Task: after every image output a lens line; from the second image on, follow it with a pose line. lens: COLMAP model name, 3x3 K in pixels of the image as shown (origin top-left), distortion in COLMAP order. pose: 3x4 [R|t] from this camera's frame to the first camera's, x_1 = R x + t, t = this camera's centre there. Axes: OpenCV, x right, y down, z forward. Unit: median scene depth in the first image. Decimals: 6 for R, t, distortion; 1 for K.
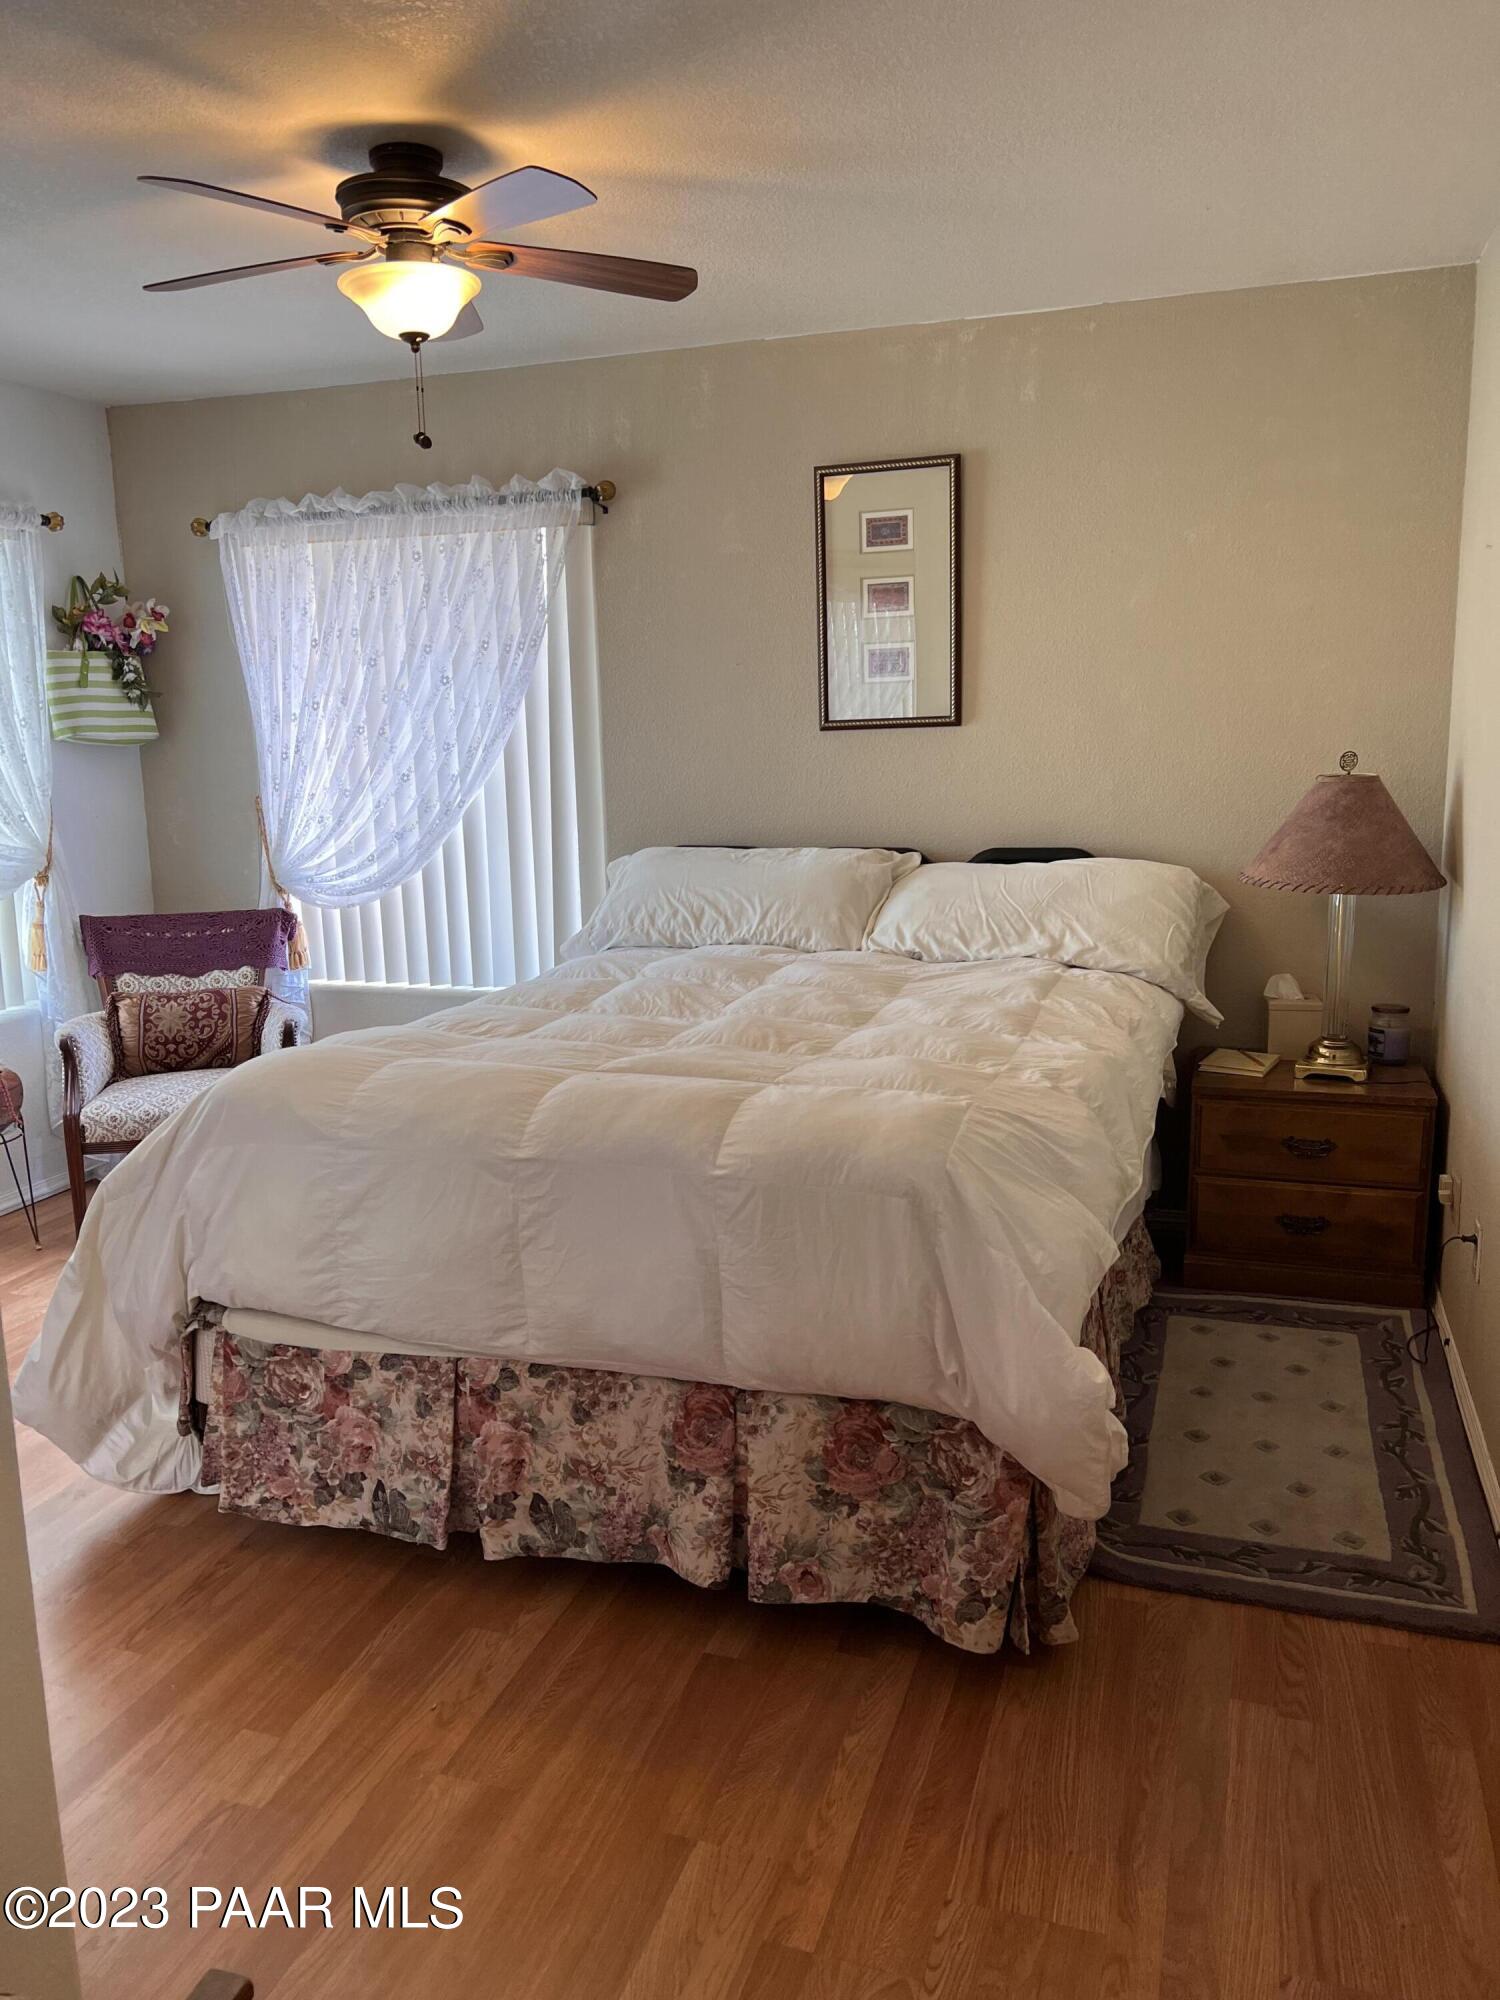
lens RADIAL K [[1521.7, 0, 734.3], [0, 1521.7, 996.8], [0, 0, 1]] dist [0.044430, -0.052786]
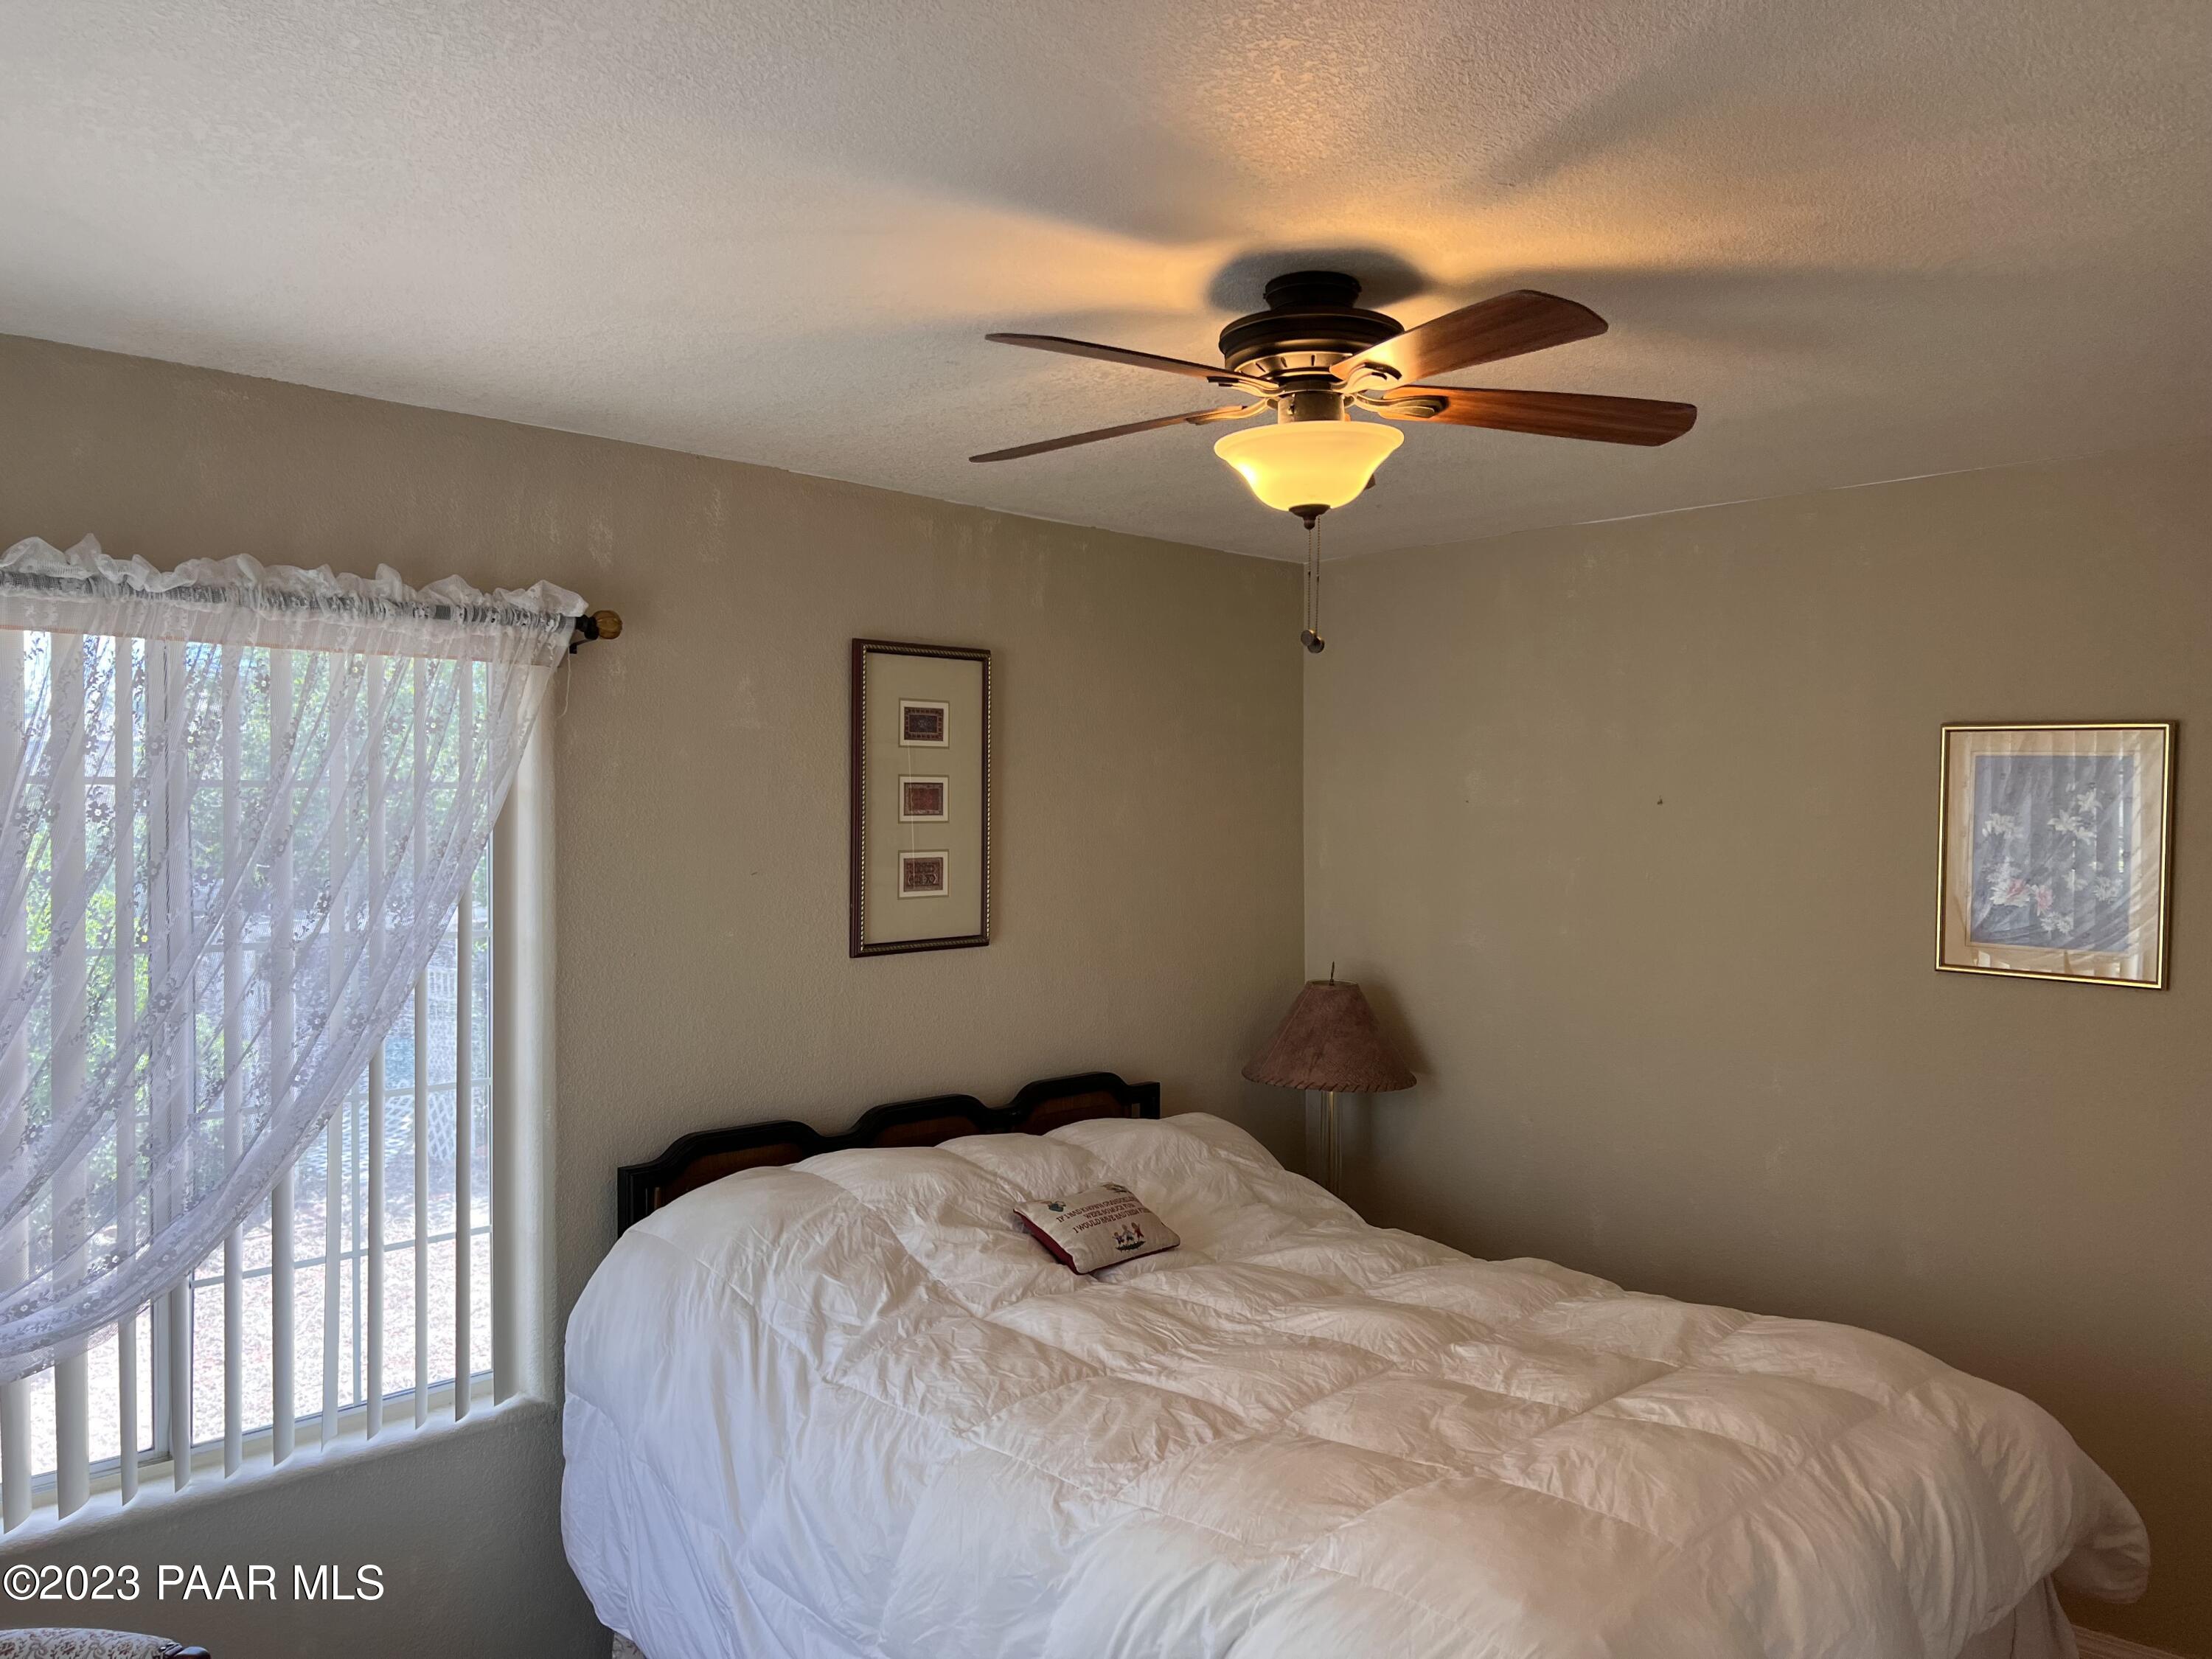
lens RADIAL K [[1683.0, 0, 1106.7], [0, 1683.0, 840.3], [0, 0, 1]] dist [0.044430, -0.052786]
pose [[0.418577, 0.009531, 0.908131, -0.713562], [0.147757, 0.985907, -0.078451, -0.153230], [-0.896081, 0.167021, 0.411270, 0.537550]]
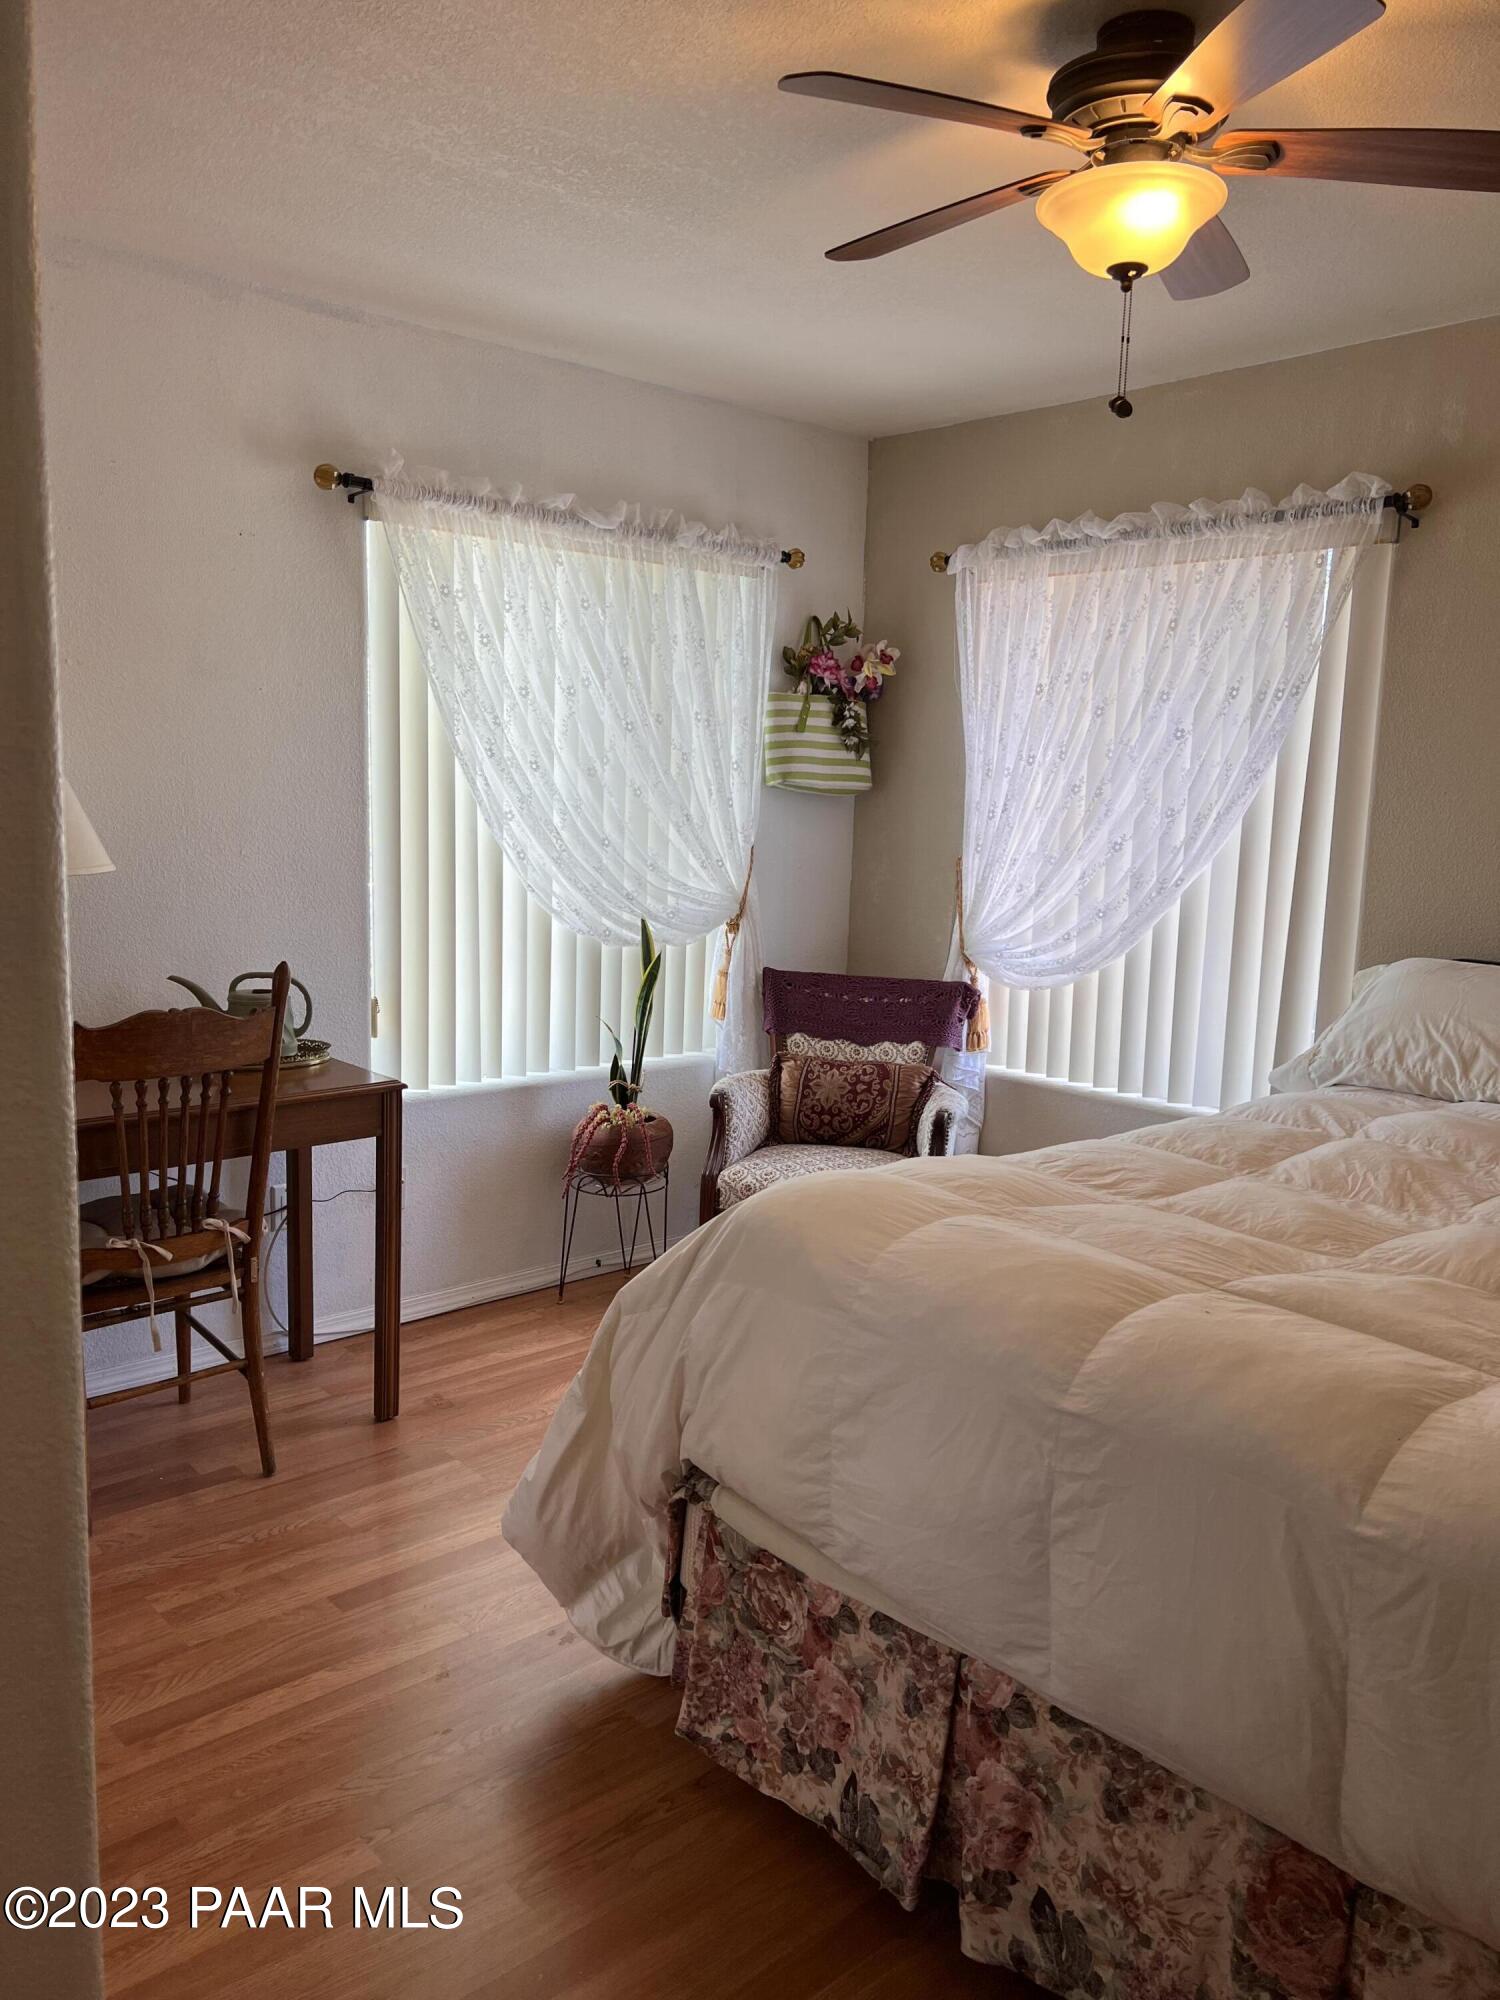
lens RADIAL K [[1521.7, 0, 743.3], [0, 1521.7, 1004.0], [0, 0, 1]] dist [0.044430, -0.052786]
pose [[0.870305, 0.118510, -0.478042, 0.021908], [-0.136376, 0.990653, -0.002690, -0.029387], [0.473255, 0.067535, 0.878333, 0.182673]]
